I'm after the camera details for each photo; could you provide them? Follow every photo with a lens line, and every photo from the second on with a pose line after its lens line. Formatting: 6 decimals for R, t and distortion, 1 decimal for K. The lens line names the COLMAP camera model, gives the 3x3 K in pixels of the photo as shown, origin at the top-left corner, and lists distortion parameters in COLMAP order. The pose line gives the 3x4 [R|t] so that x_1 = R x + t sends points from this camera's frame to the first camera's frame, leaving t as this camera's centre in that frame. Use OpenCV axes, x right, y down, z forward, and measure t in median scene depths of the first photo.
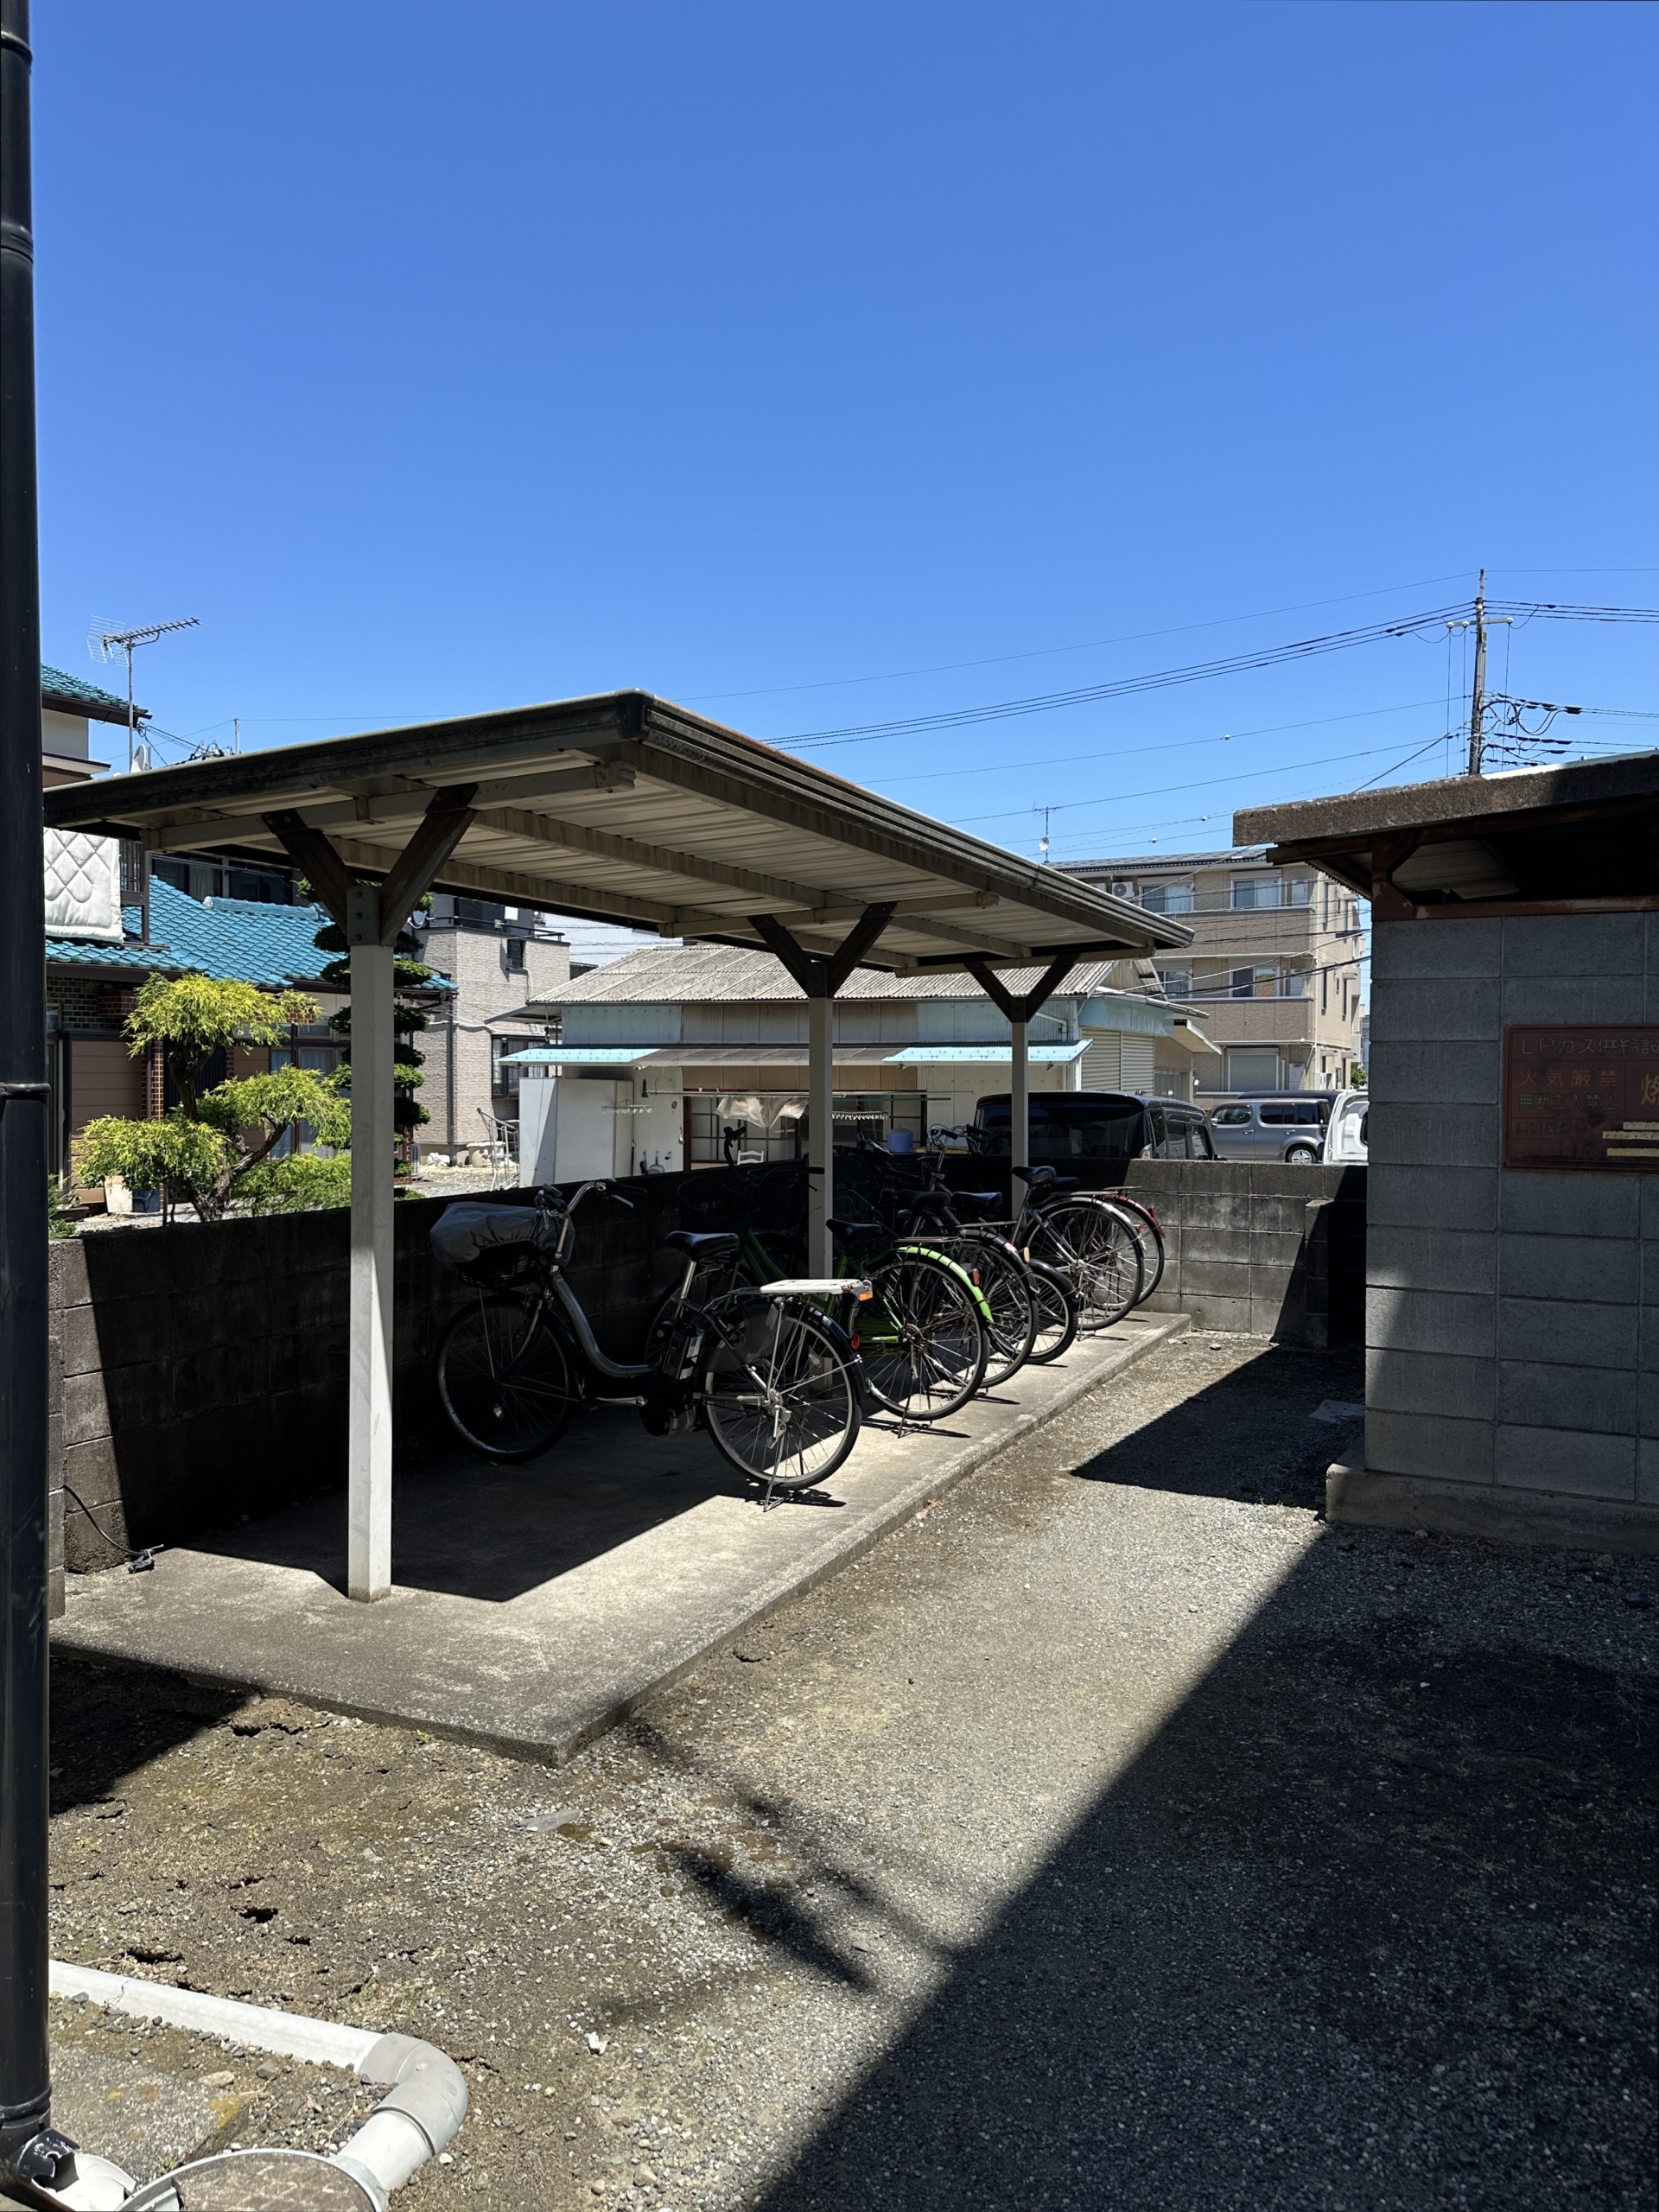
lens RADIAL K [[1541.0, 0, 829.5], [0, 1541.0, 1106.0], [0, 0, 1]] dist [0.002729, -0.000072]
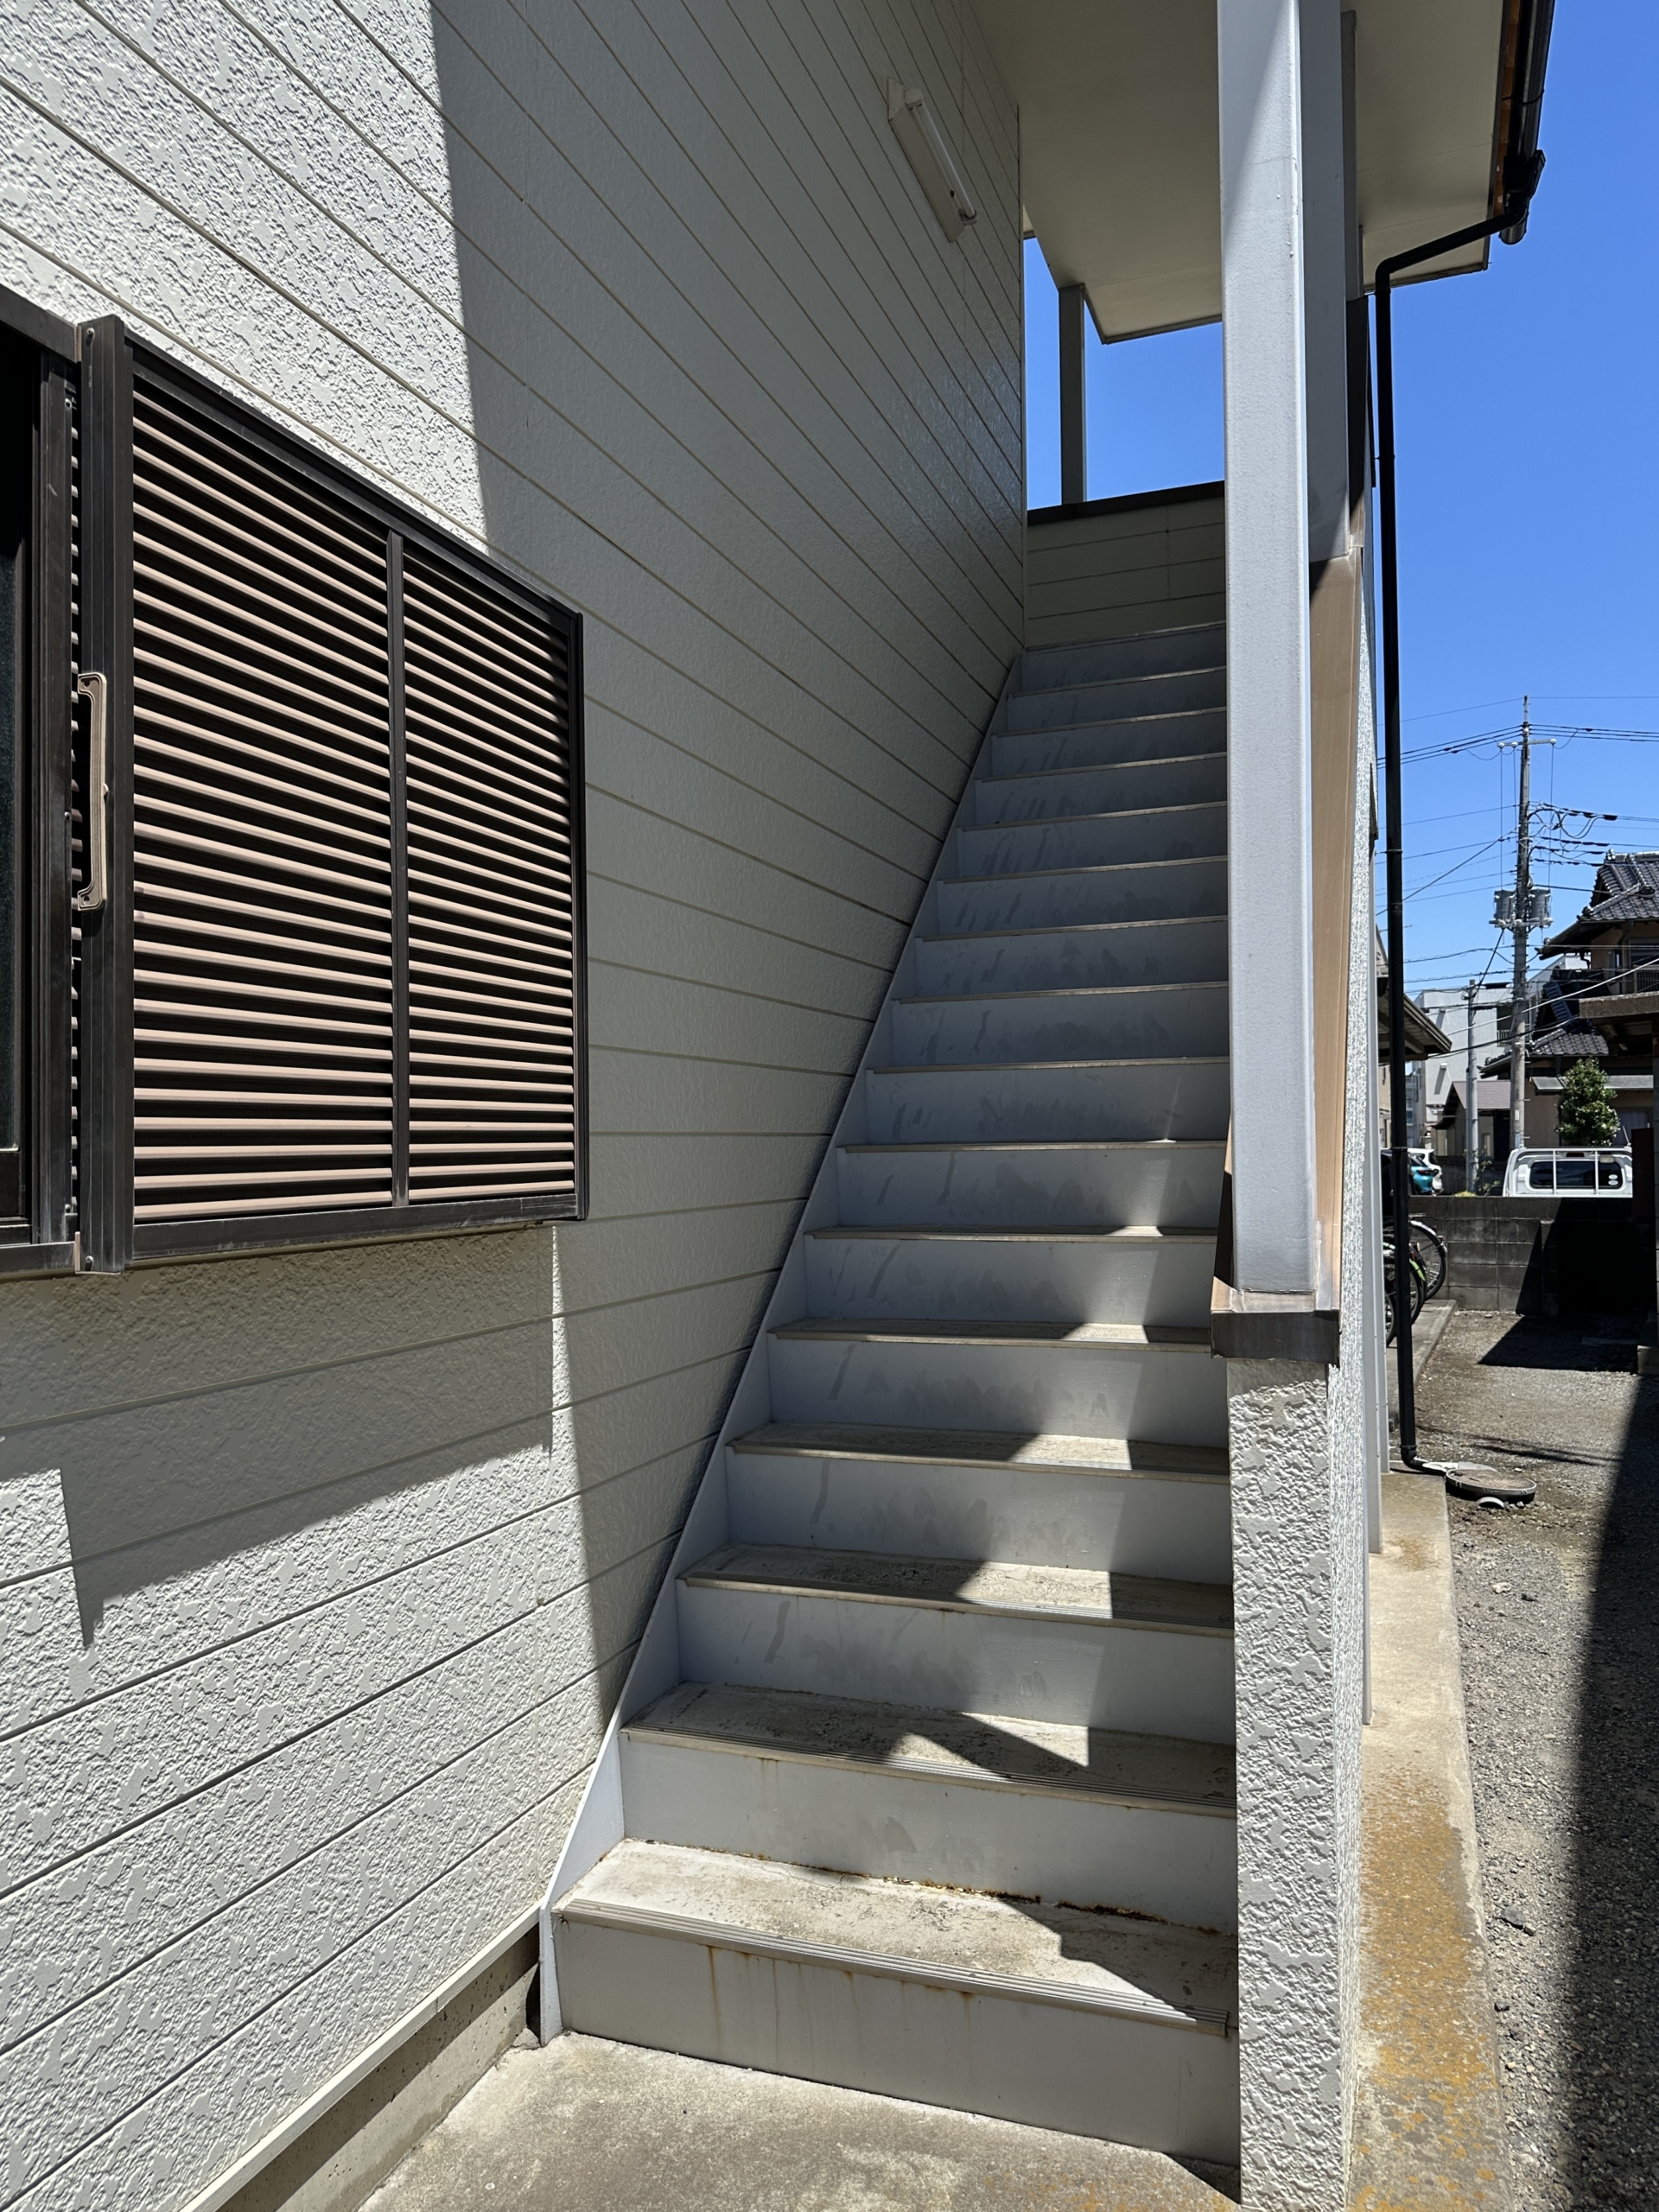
lens RADIAL K [[1577.6, 0, 819.8], [0, 1577.6, 1121.2], [0, 0, 1]] dist [0.031833, -0.061959]
pose [[0.999811, -0.016081, 0.010967, -0.396396], [0.016462, 0.999230, -0.035607, 0.006791], [-0.010386, 0.035781, 0.999306, -0.532885]]
